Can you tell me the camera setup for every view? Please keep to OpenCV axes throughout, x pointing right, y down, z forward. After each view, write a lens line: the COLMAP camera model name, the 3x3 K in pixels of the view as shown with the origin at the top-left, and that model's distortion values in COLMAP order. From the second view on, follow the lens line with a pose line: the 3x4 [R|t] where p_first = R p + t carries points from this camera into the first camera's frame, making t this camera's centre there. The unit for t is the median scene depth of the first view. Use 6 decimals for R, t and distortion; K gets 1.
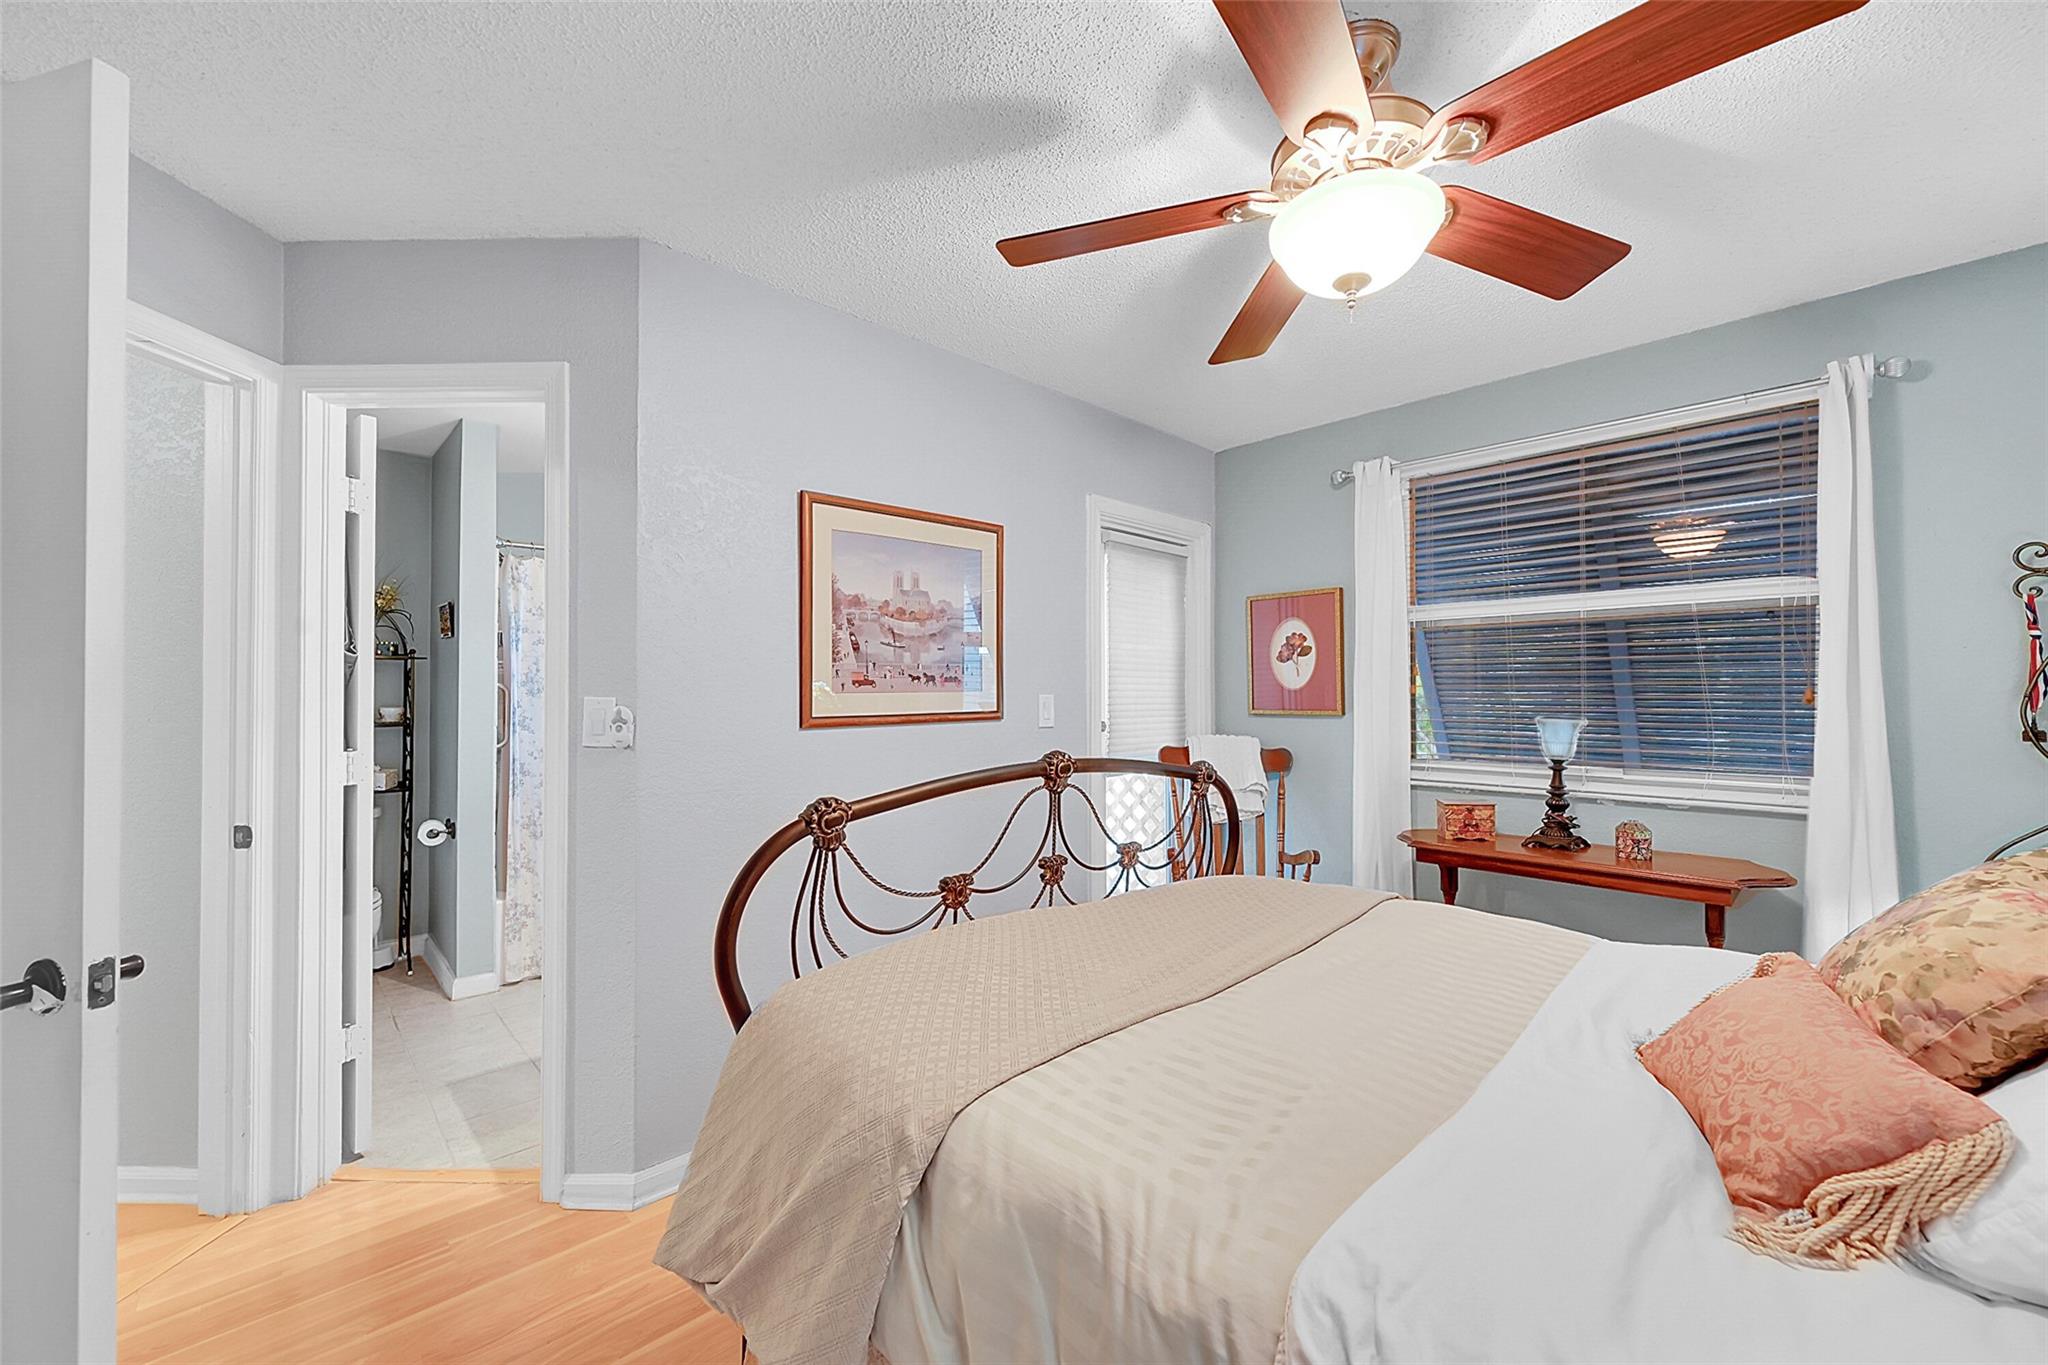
lens RADIAL K [[808.0, 0, 1022.2], [0, 808.0, 679.2], [0, 0, 1]] dist [-0.001442, 0.000406]
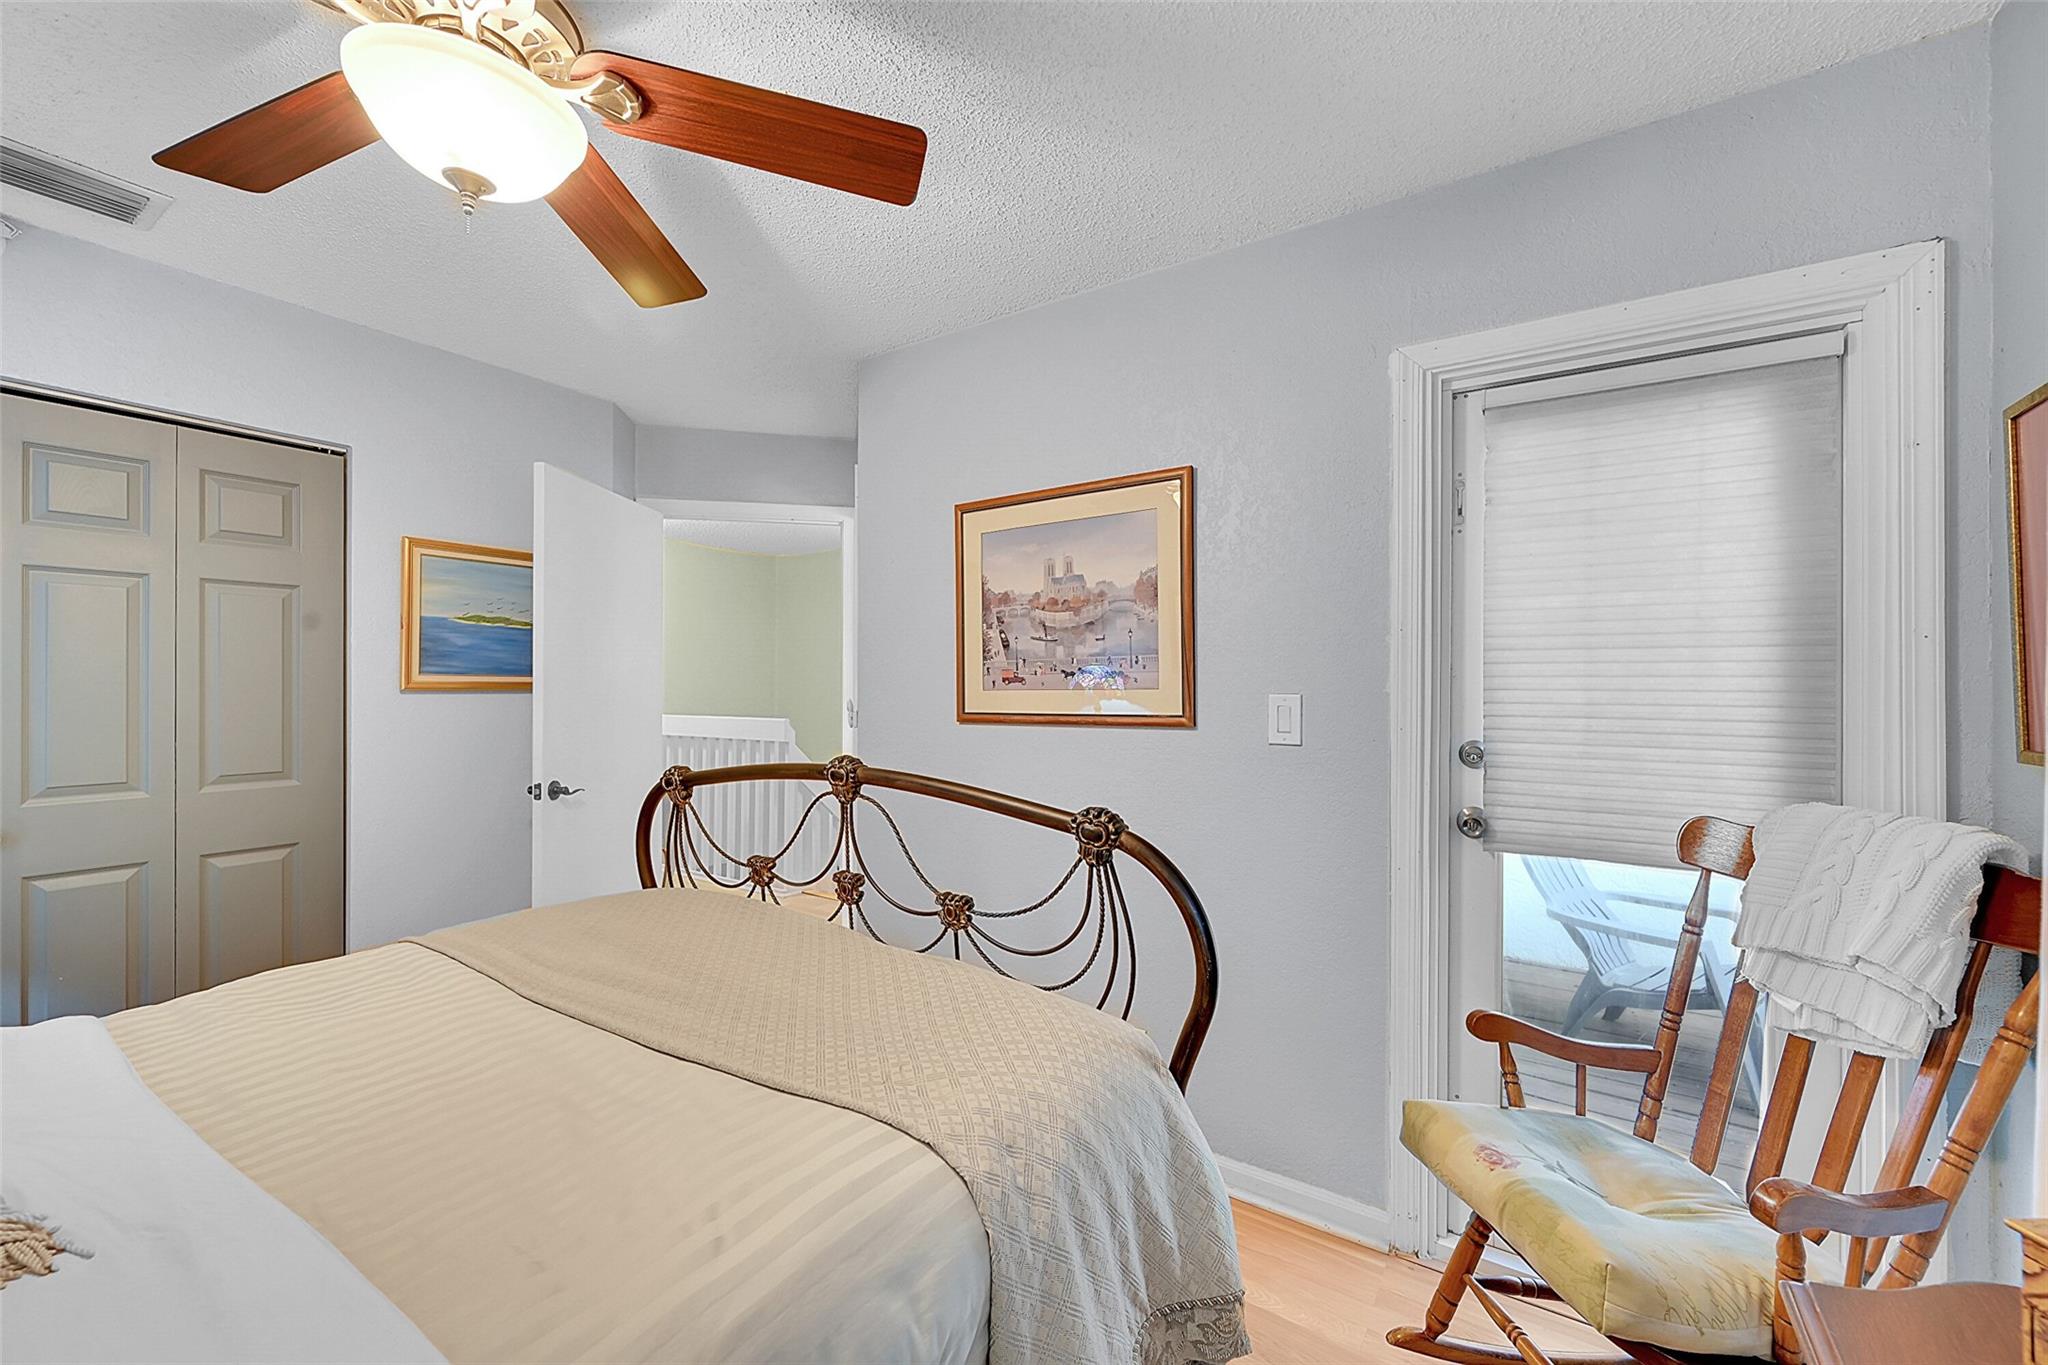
lens RADIAL K [[831.5, 0, 1013.4], [0, 831.5, 676.6], [0, 0, 1]] dist [-0.001389, -0.000250]
pose [[0.225327, -0.009728, -0.974235, 0.789071], [0.015315, 0.999862, -0.006442, 0.006718], [0.974163, -0.013469, 0.225445, 0.768637]]
